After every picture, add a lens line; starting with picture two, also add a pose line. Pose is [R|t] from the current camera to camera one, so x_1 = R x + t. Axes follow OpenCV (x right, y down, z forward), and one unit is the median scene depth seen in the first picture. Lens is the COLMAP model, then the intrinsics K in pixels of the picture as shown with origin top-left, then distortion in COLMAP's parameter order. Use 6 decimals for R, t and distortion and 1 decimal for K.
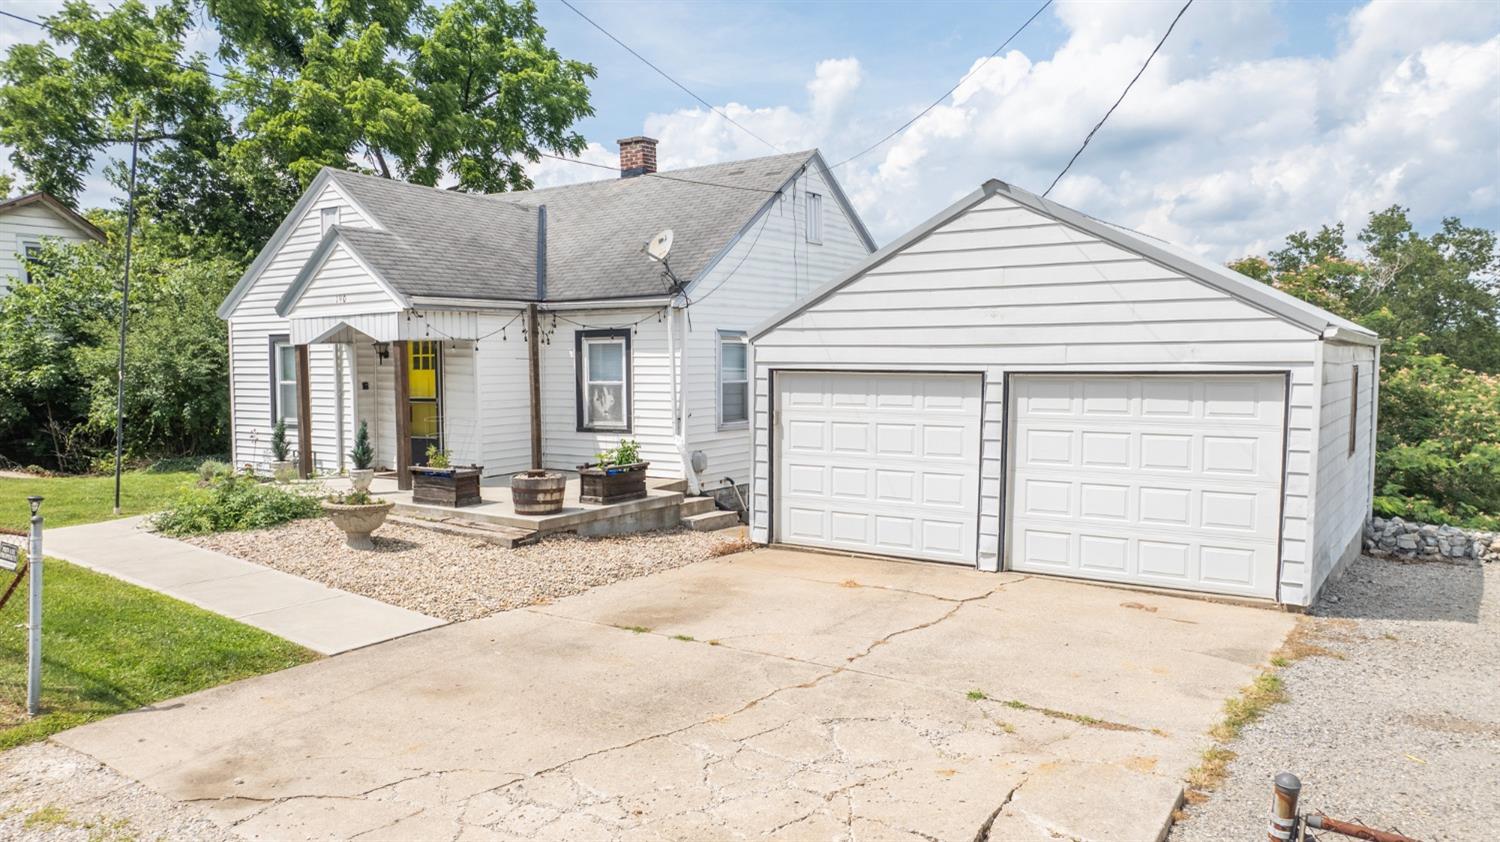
lens RADIAL K [[1056.6, 0, 746.7], [0, 1056.6, 422.7], [0, 0, 1]] dist [-0.017840, 0.014209]
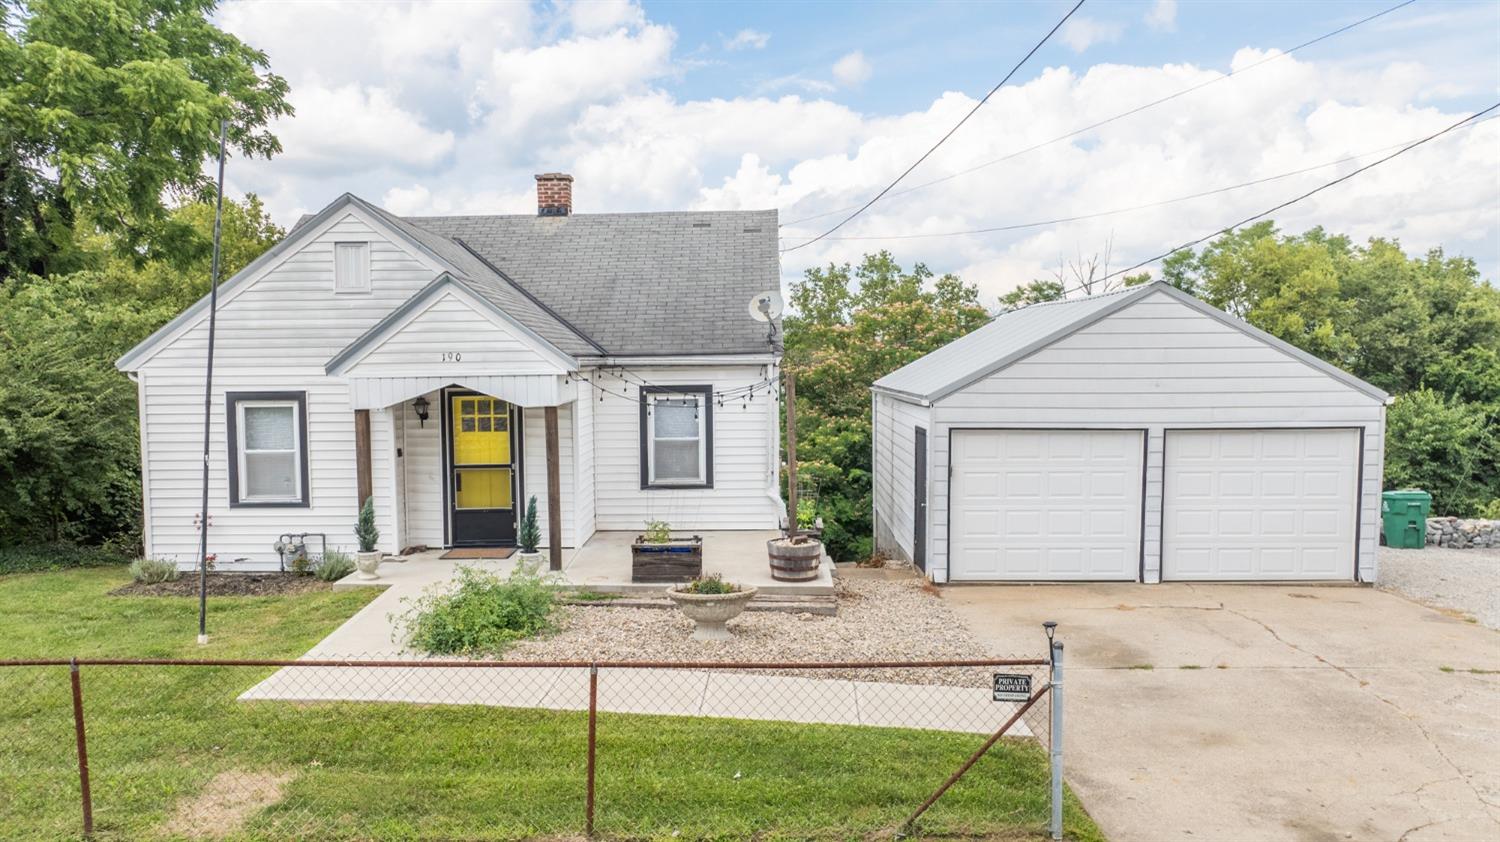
lens RADIAL K [[1056.6, 0, 744.2], [0, 1056.6, 426.5], [0, 0, 1]] dist [-0.017840, 0.014209]
pose [[0.841256, -0.036338, 0.539415, -0.640911], [0.036226, 0.999285, 0.010820, -0.060319], [-0.539422, 0.010438, 0.841971, 0.137202]]
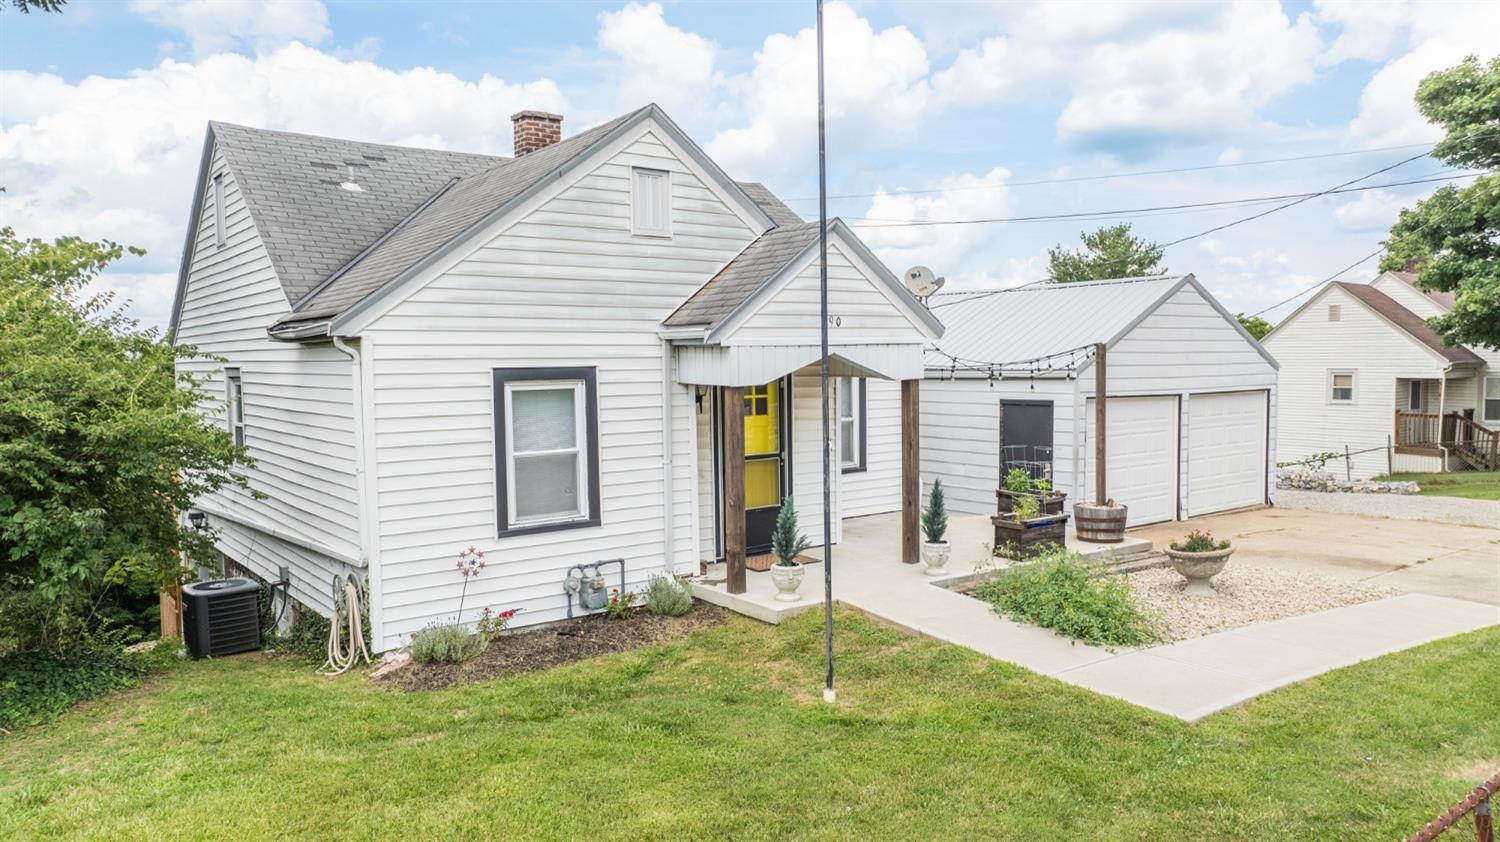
lens RADIAL K [[1056.6, 0, 748.7], [0, 1056.6, 421.9], [0, 0, 1]] dist [-0.017840, 0.014209]
pose [[0.317635, -0.055160, 0.946607, -1.073384], [0.066006, 0.997171, 0.035958, -0.077605], [-0.945913, 0.051060, 0.320377, 0.812993]]
